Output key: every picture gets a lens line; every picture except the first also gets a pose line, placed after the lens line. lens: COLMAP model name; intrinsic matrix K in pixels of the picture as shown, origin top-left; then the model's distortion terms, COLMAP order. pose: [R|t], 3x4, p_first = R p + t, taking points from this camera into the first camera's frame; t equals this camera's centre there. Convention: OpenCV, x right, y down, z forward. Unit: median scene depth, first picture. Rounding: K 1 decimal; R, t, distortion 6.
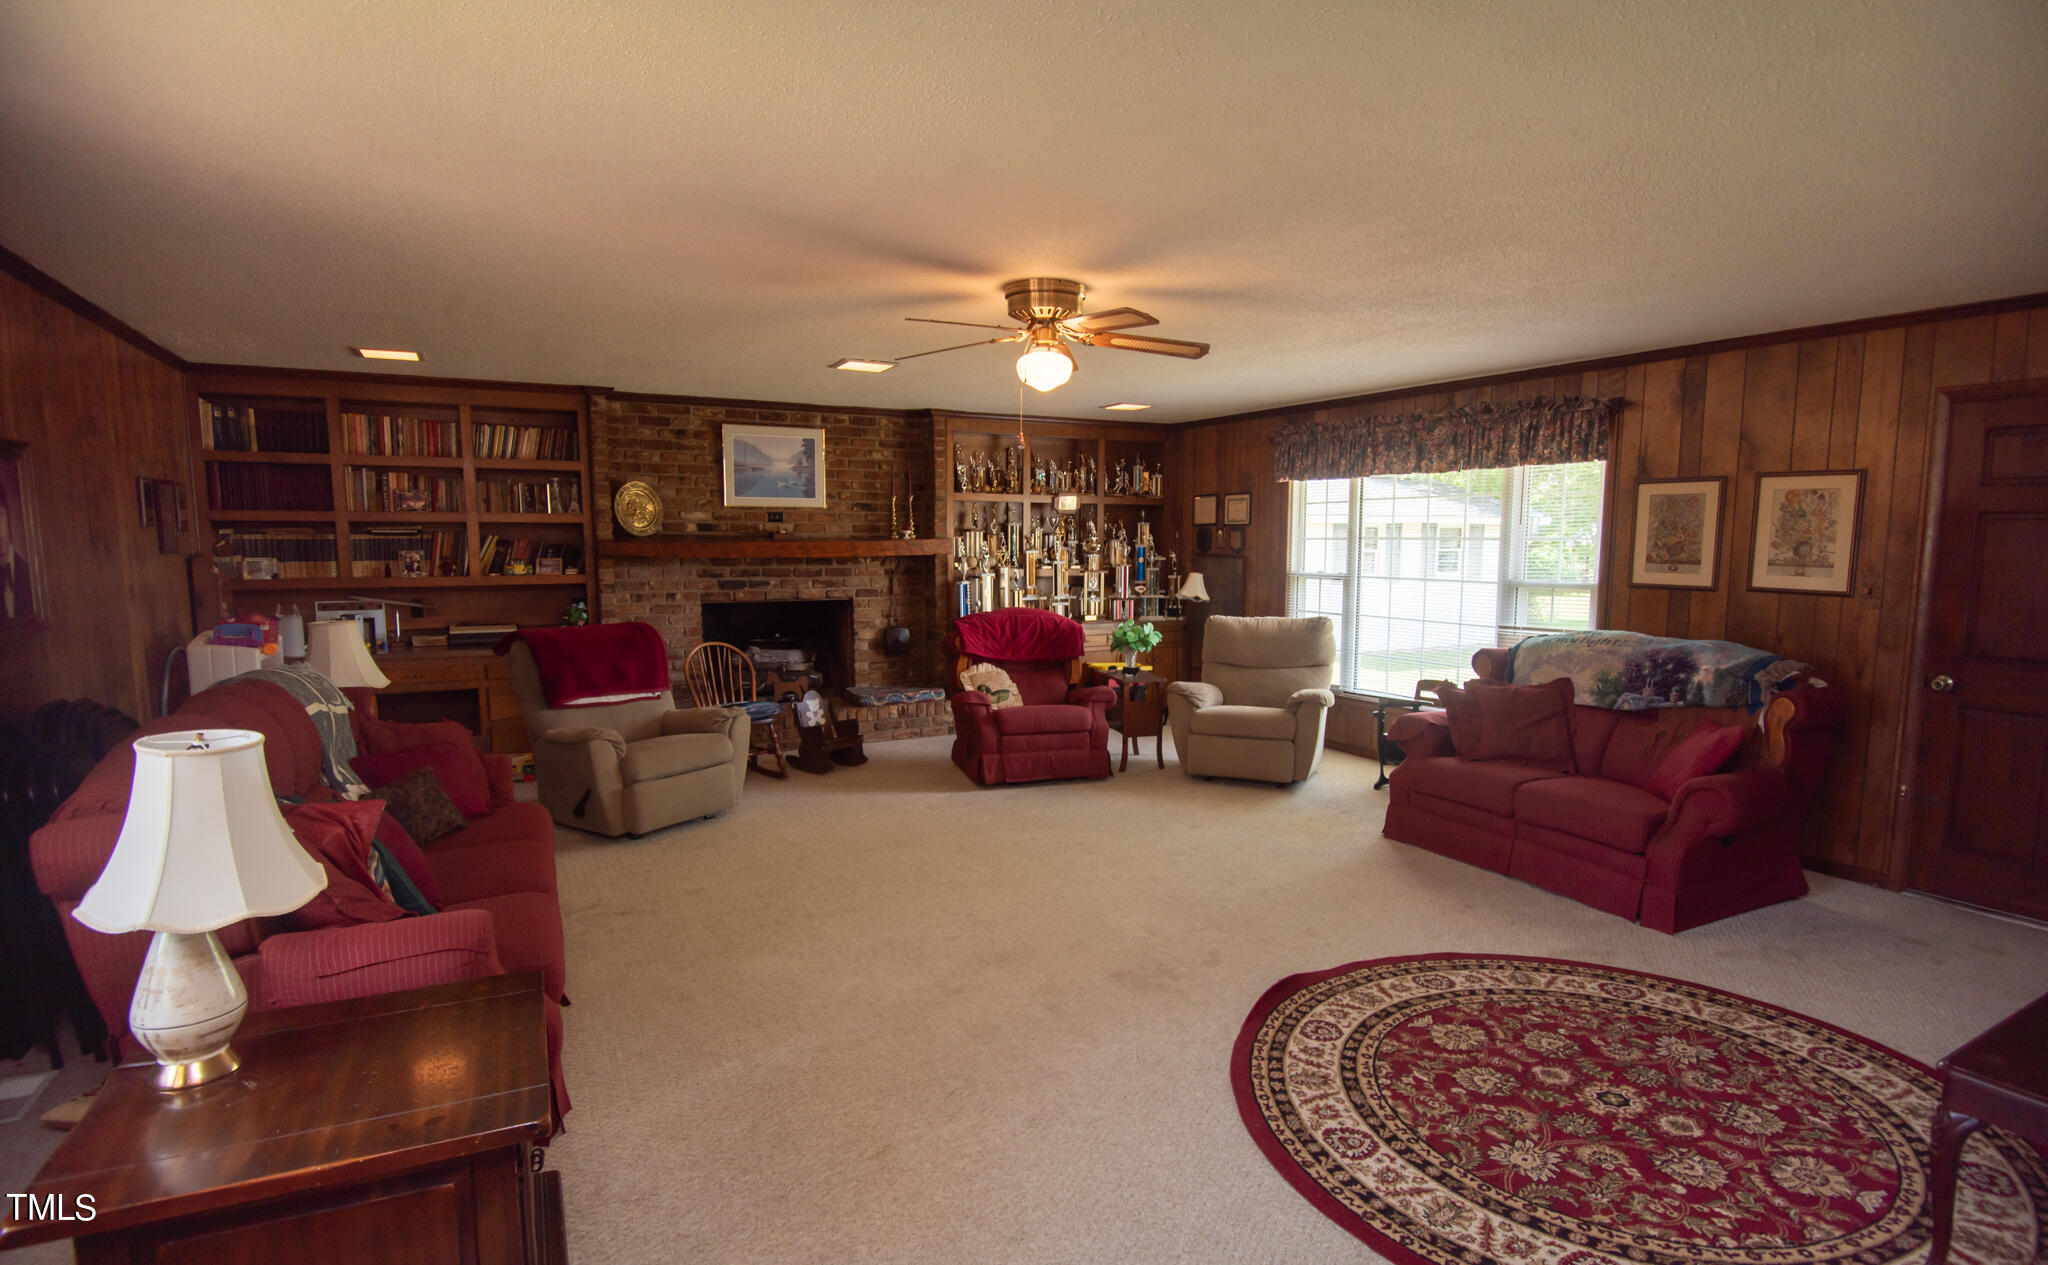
lens RADIAL K [[1040.0, 0, 1036.0], [0, 1040.0, 641.0], [0, 0, 1]] dist [-0.010649, -0.002809]
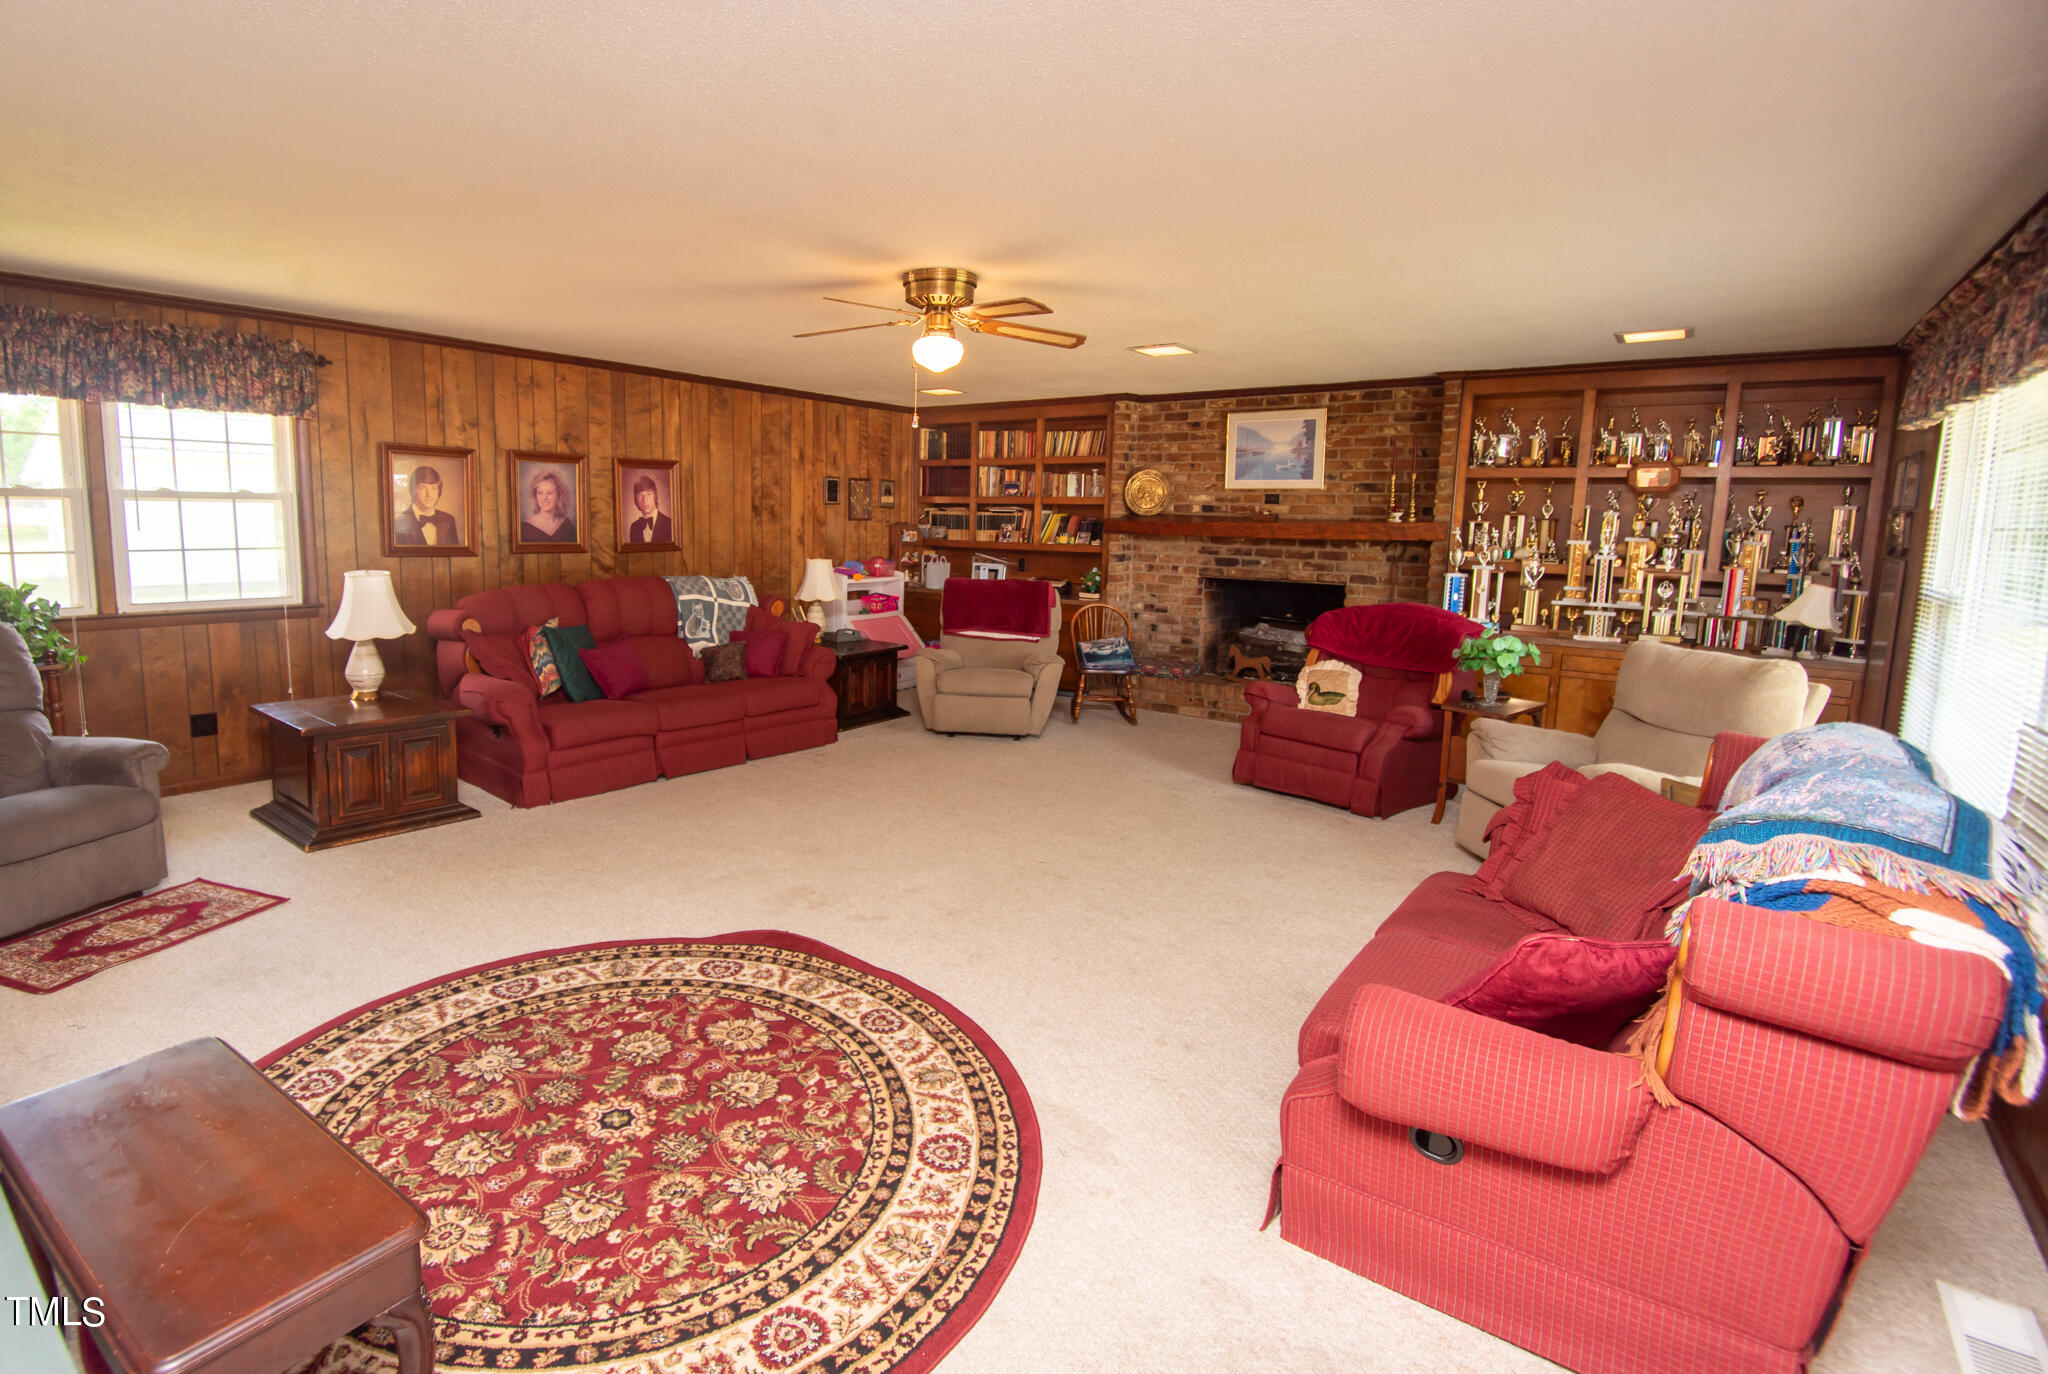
lens RADIAL K [[965.2, 0, 955.2], [0, 965.2, 636.1], [0, 0, 1]] dist [-0.007767, 0.000000]
pose [[0.416216, 0.117516, -0.901640, 0.552179], [-0.107477, 0.991020, 0.079551, -0.029406], [0.902891, 0.063795, 0.425109, 0.350557]]
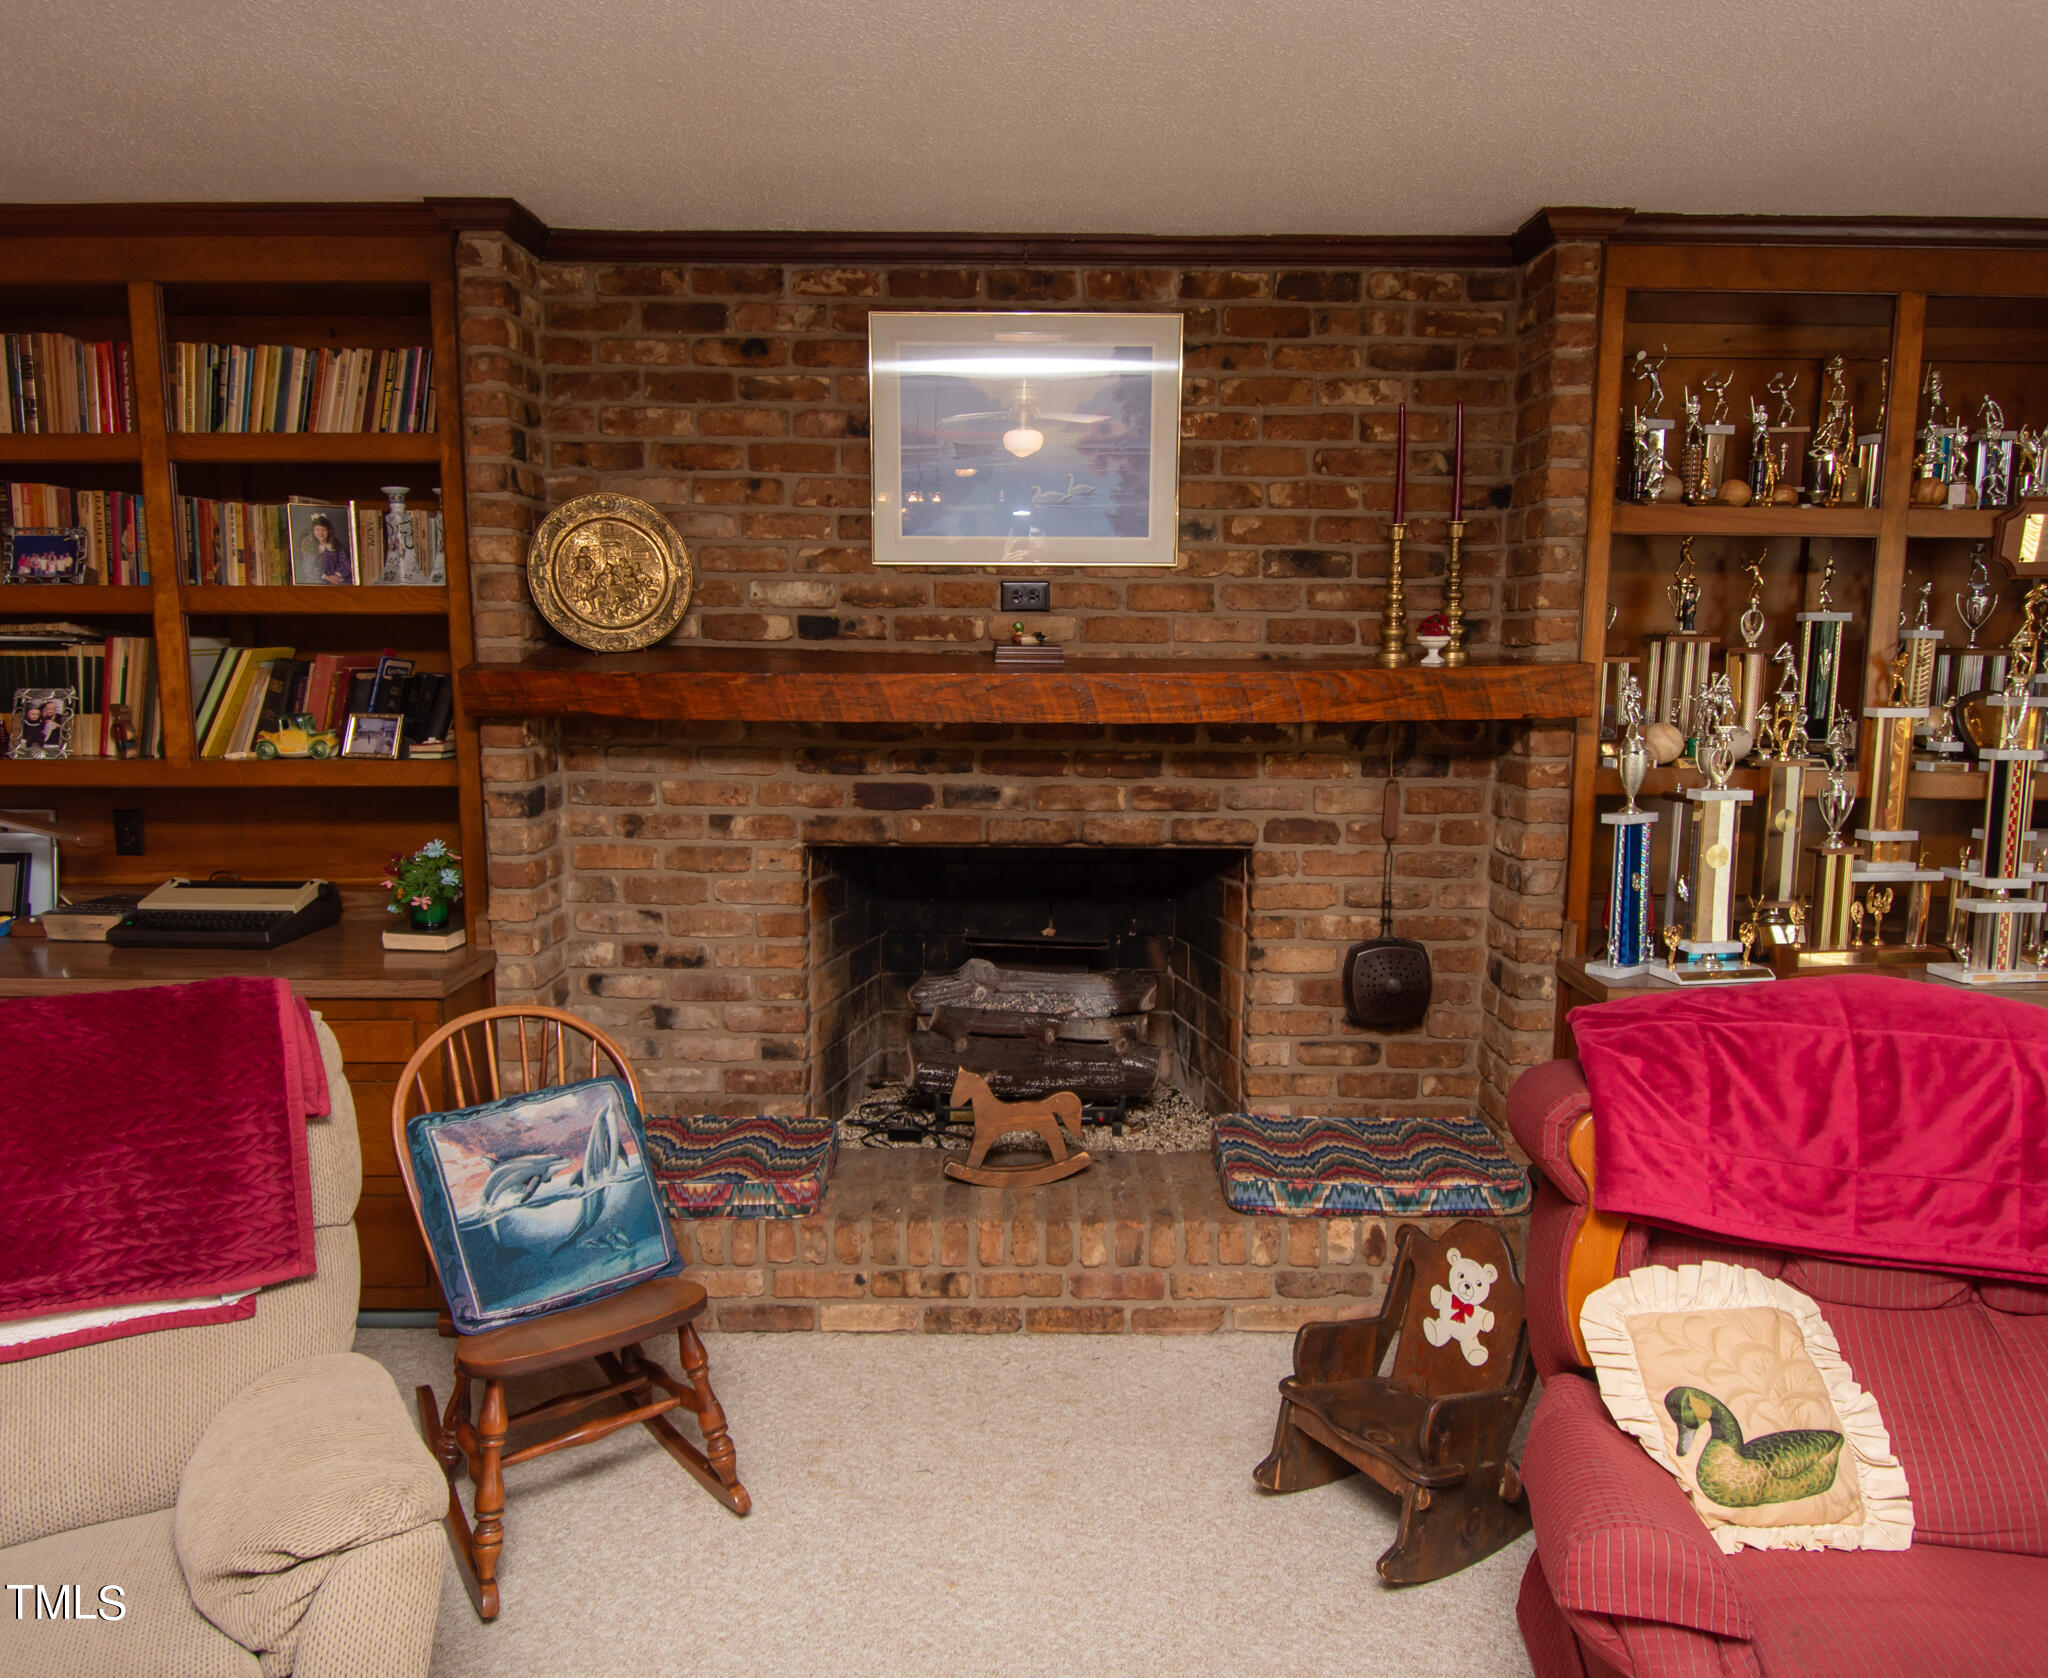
lens RADIAL K [[1325.4, 0, 1028.1], [0, 1325.4, 844.0], [0, 0, 1]] dist [0.000688, -0.006962]
pose [[0.881504, 0.069720, -0.467001, -0.051380], [-0.050375, 0.997280, 0.053799, -0.069882], [0.469482, -0.023899, 0.882618, 0.691361]]
